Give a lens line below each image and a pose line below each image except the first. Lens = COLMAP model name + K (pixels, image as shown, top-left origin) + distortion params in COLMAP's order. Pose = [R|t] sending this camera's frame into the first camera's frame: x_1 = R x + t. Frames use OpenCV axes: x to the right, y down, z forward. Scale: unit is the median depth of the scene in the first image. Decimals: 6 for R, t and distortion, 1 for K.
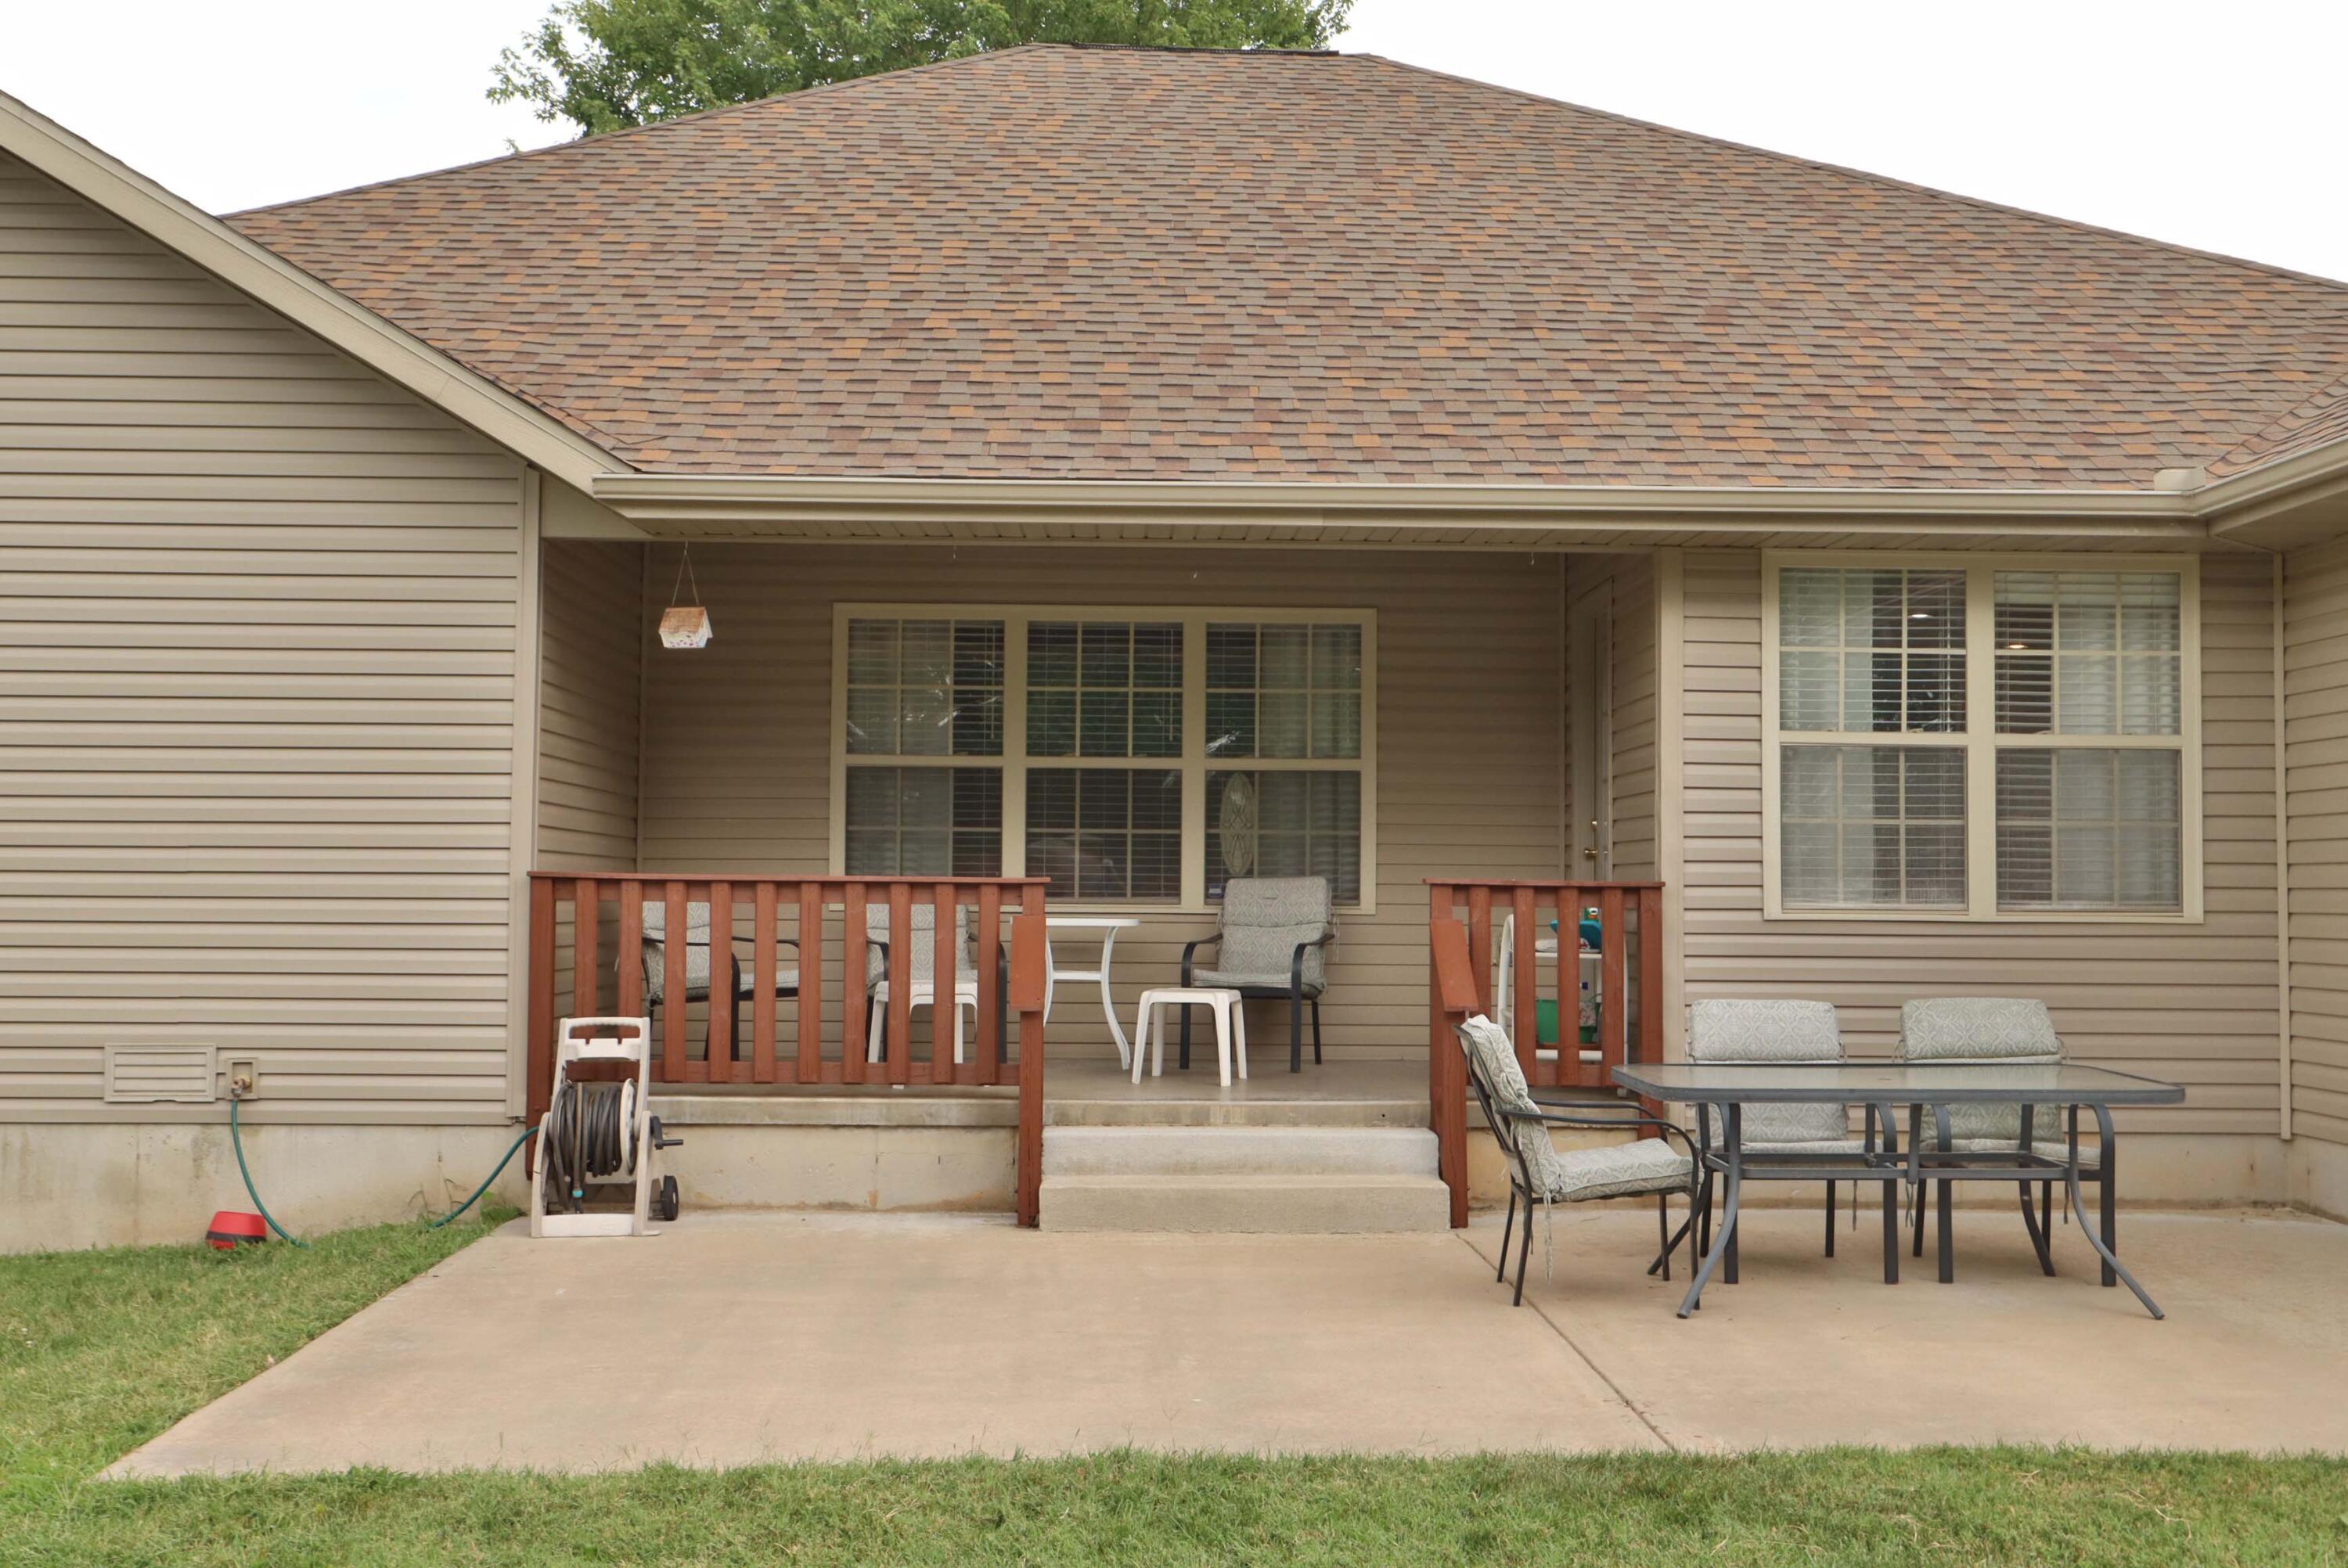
lens RADIAL K [[2509.9, 0, 1166.3], [0, 2509.9, 816.6], [0, 0, 1]] dist [0.013522, 0.005958]
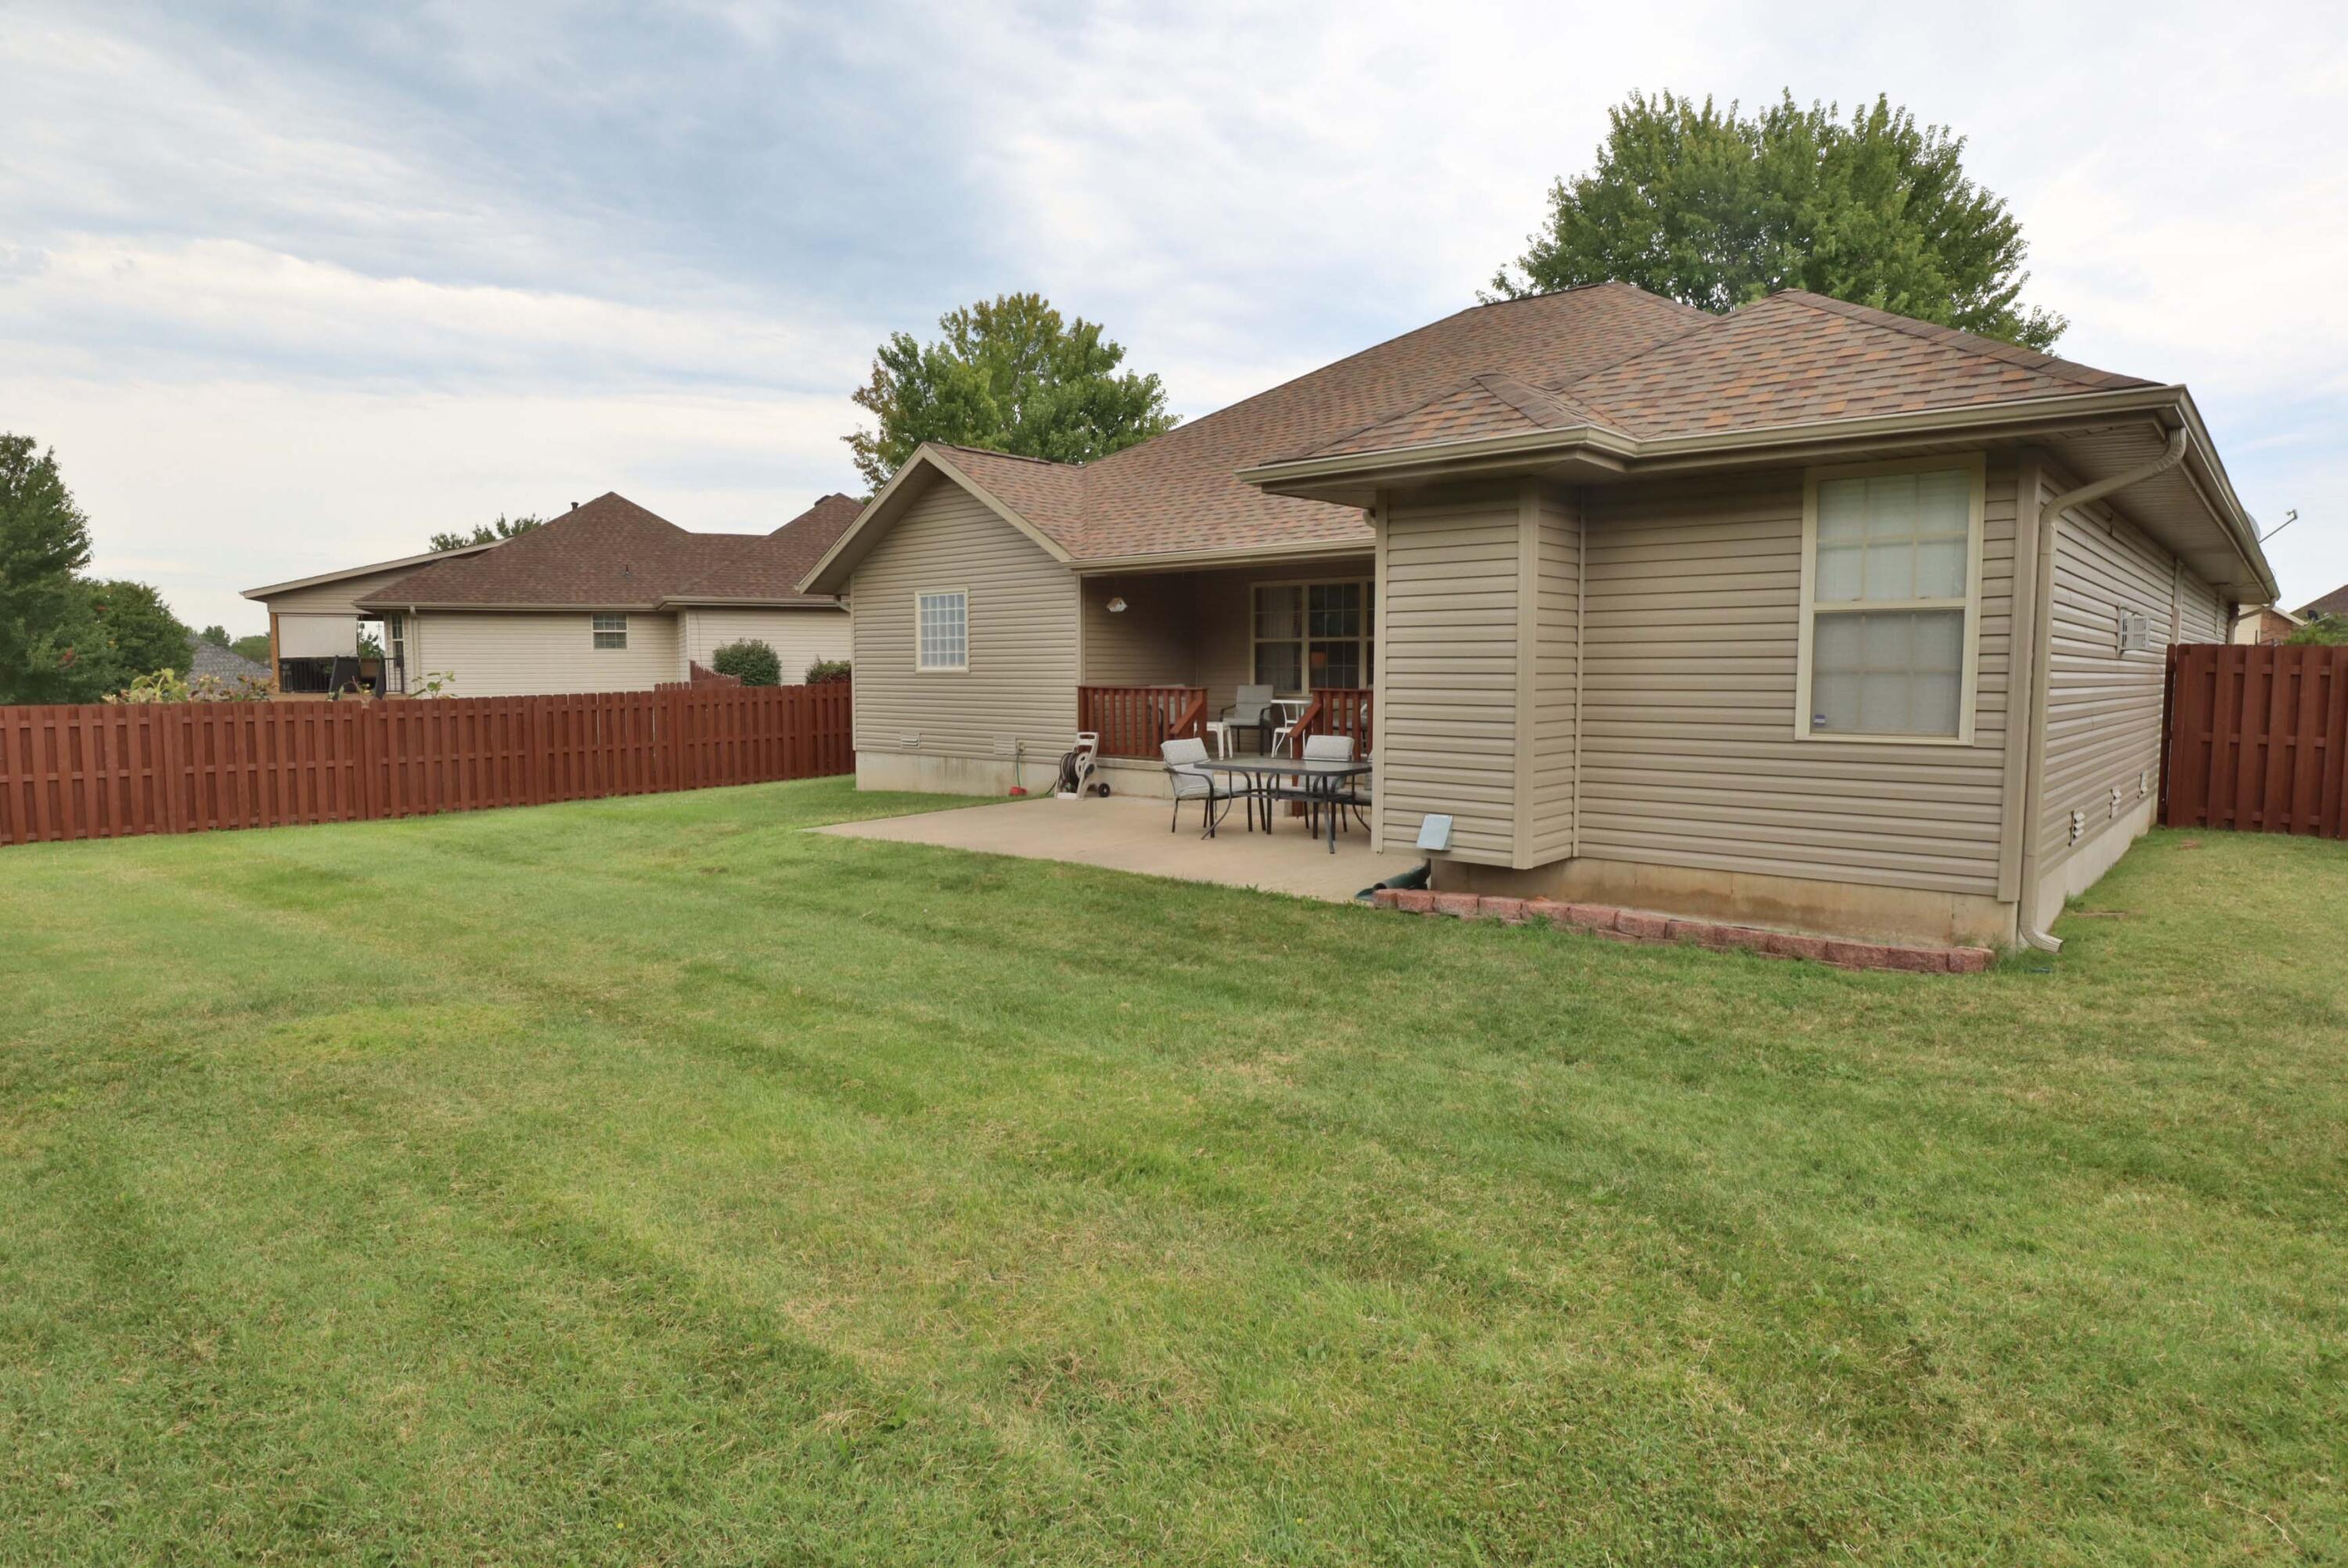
lens RADIAL K [[1317.1, 0, 1174.0], [0, 1317.1, 784.0], [0, 0, 1]] dist [-0.037018, 0.002609]
pose [[0.730477, 0.051445, -0.680997, 0.946917], [0.031483, 0.993562, 0.108828, -0.030920], [0.682212, -0.100936, 0.724154, -0.123343]]
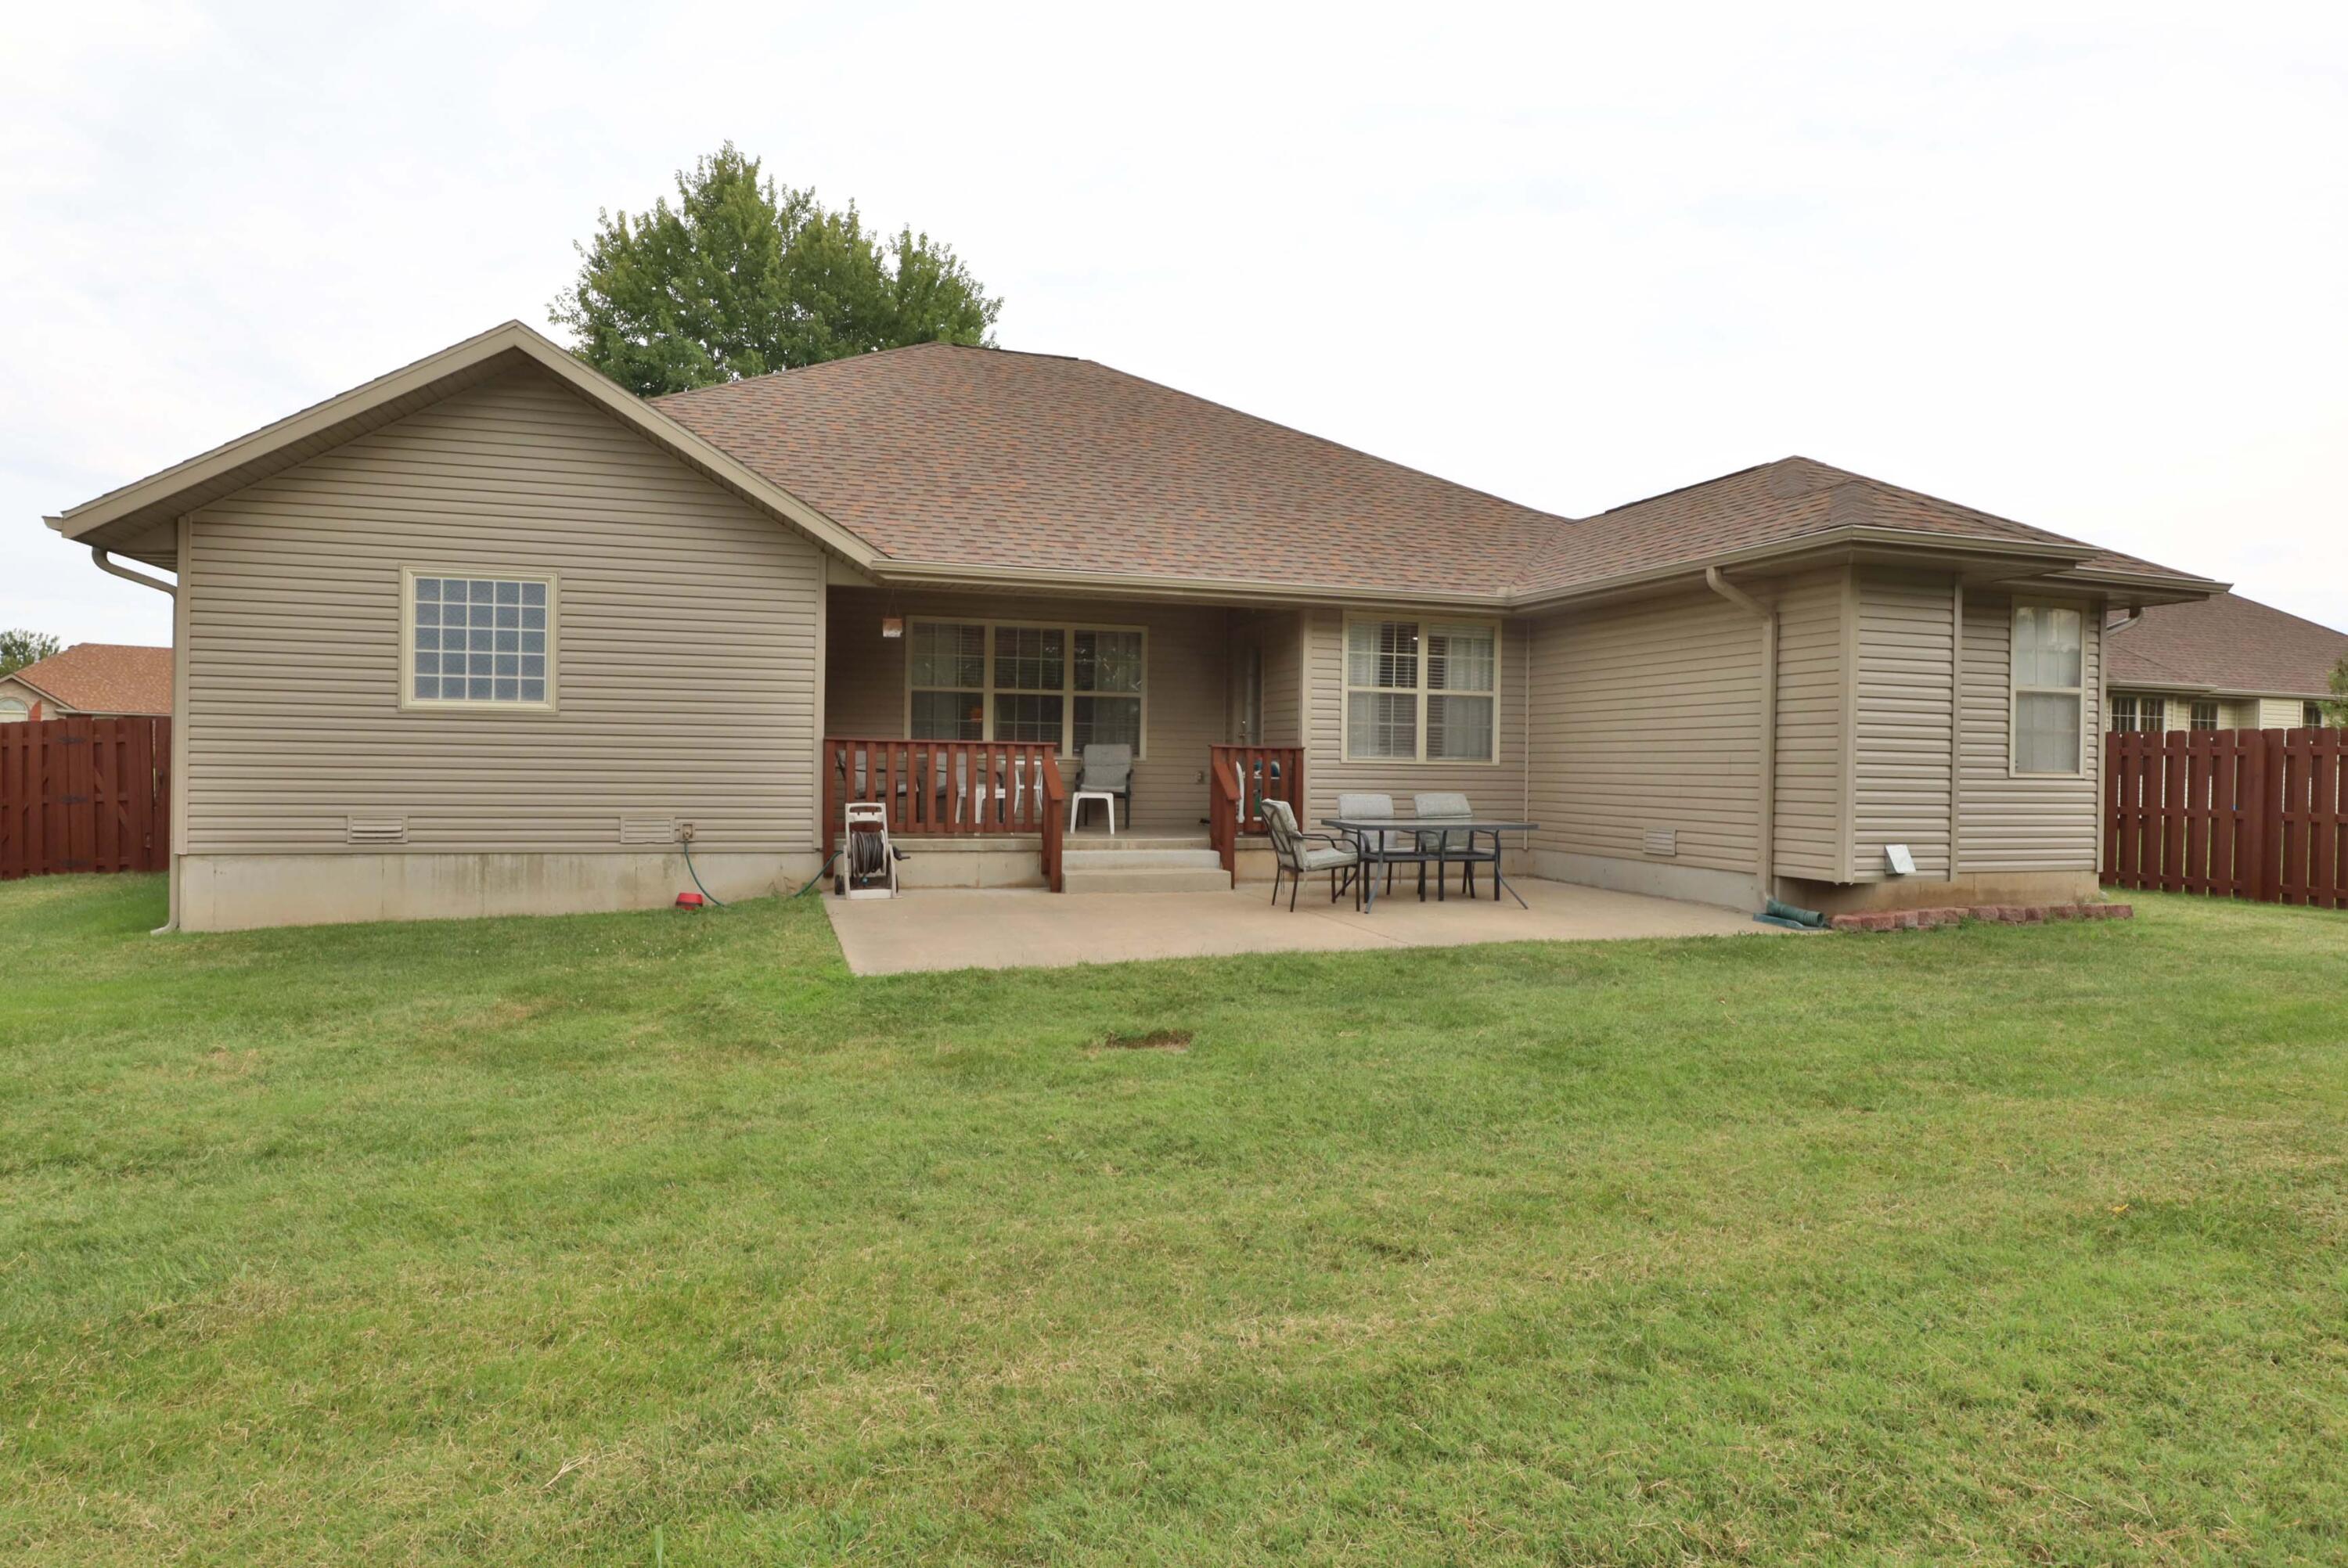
lens RADIAL K [[1296.7, 0, 1174.0], [0, 1296.7, 784.0], [0, 0, 1]] dist [-0.041032, 0.000258]
pose [[0.962326, 0.002387, 0.271887, -0.261037], [-0.016907, 0.998552, 0.051072, -0.000221], [-0.271371, -0.053744, 0.960973, -0.169603]]
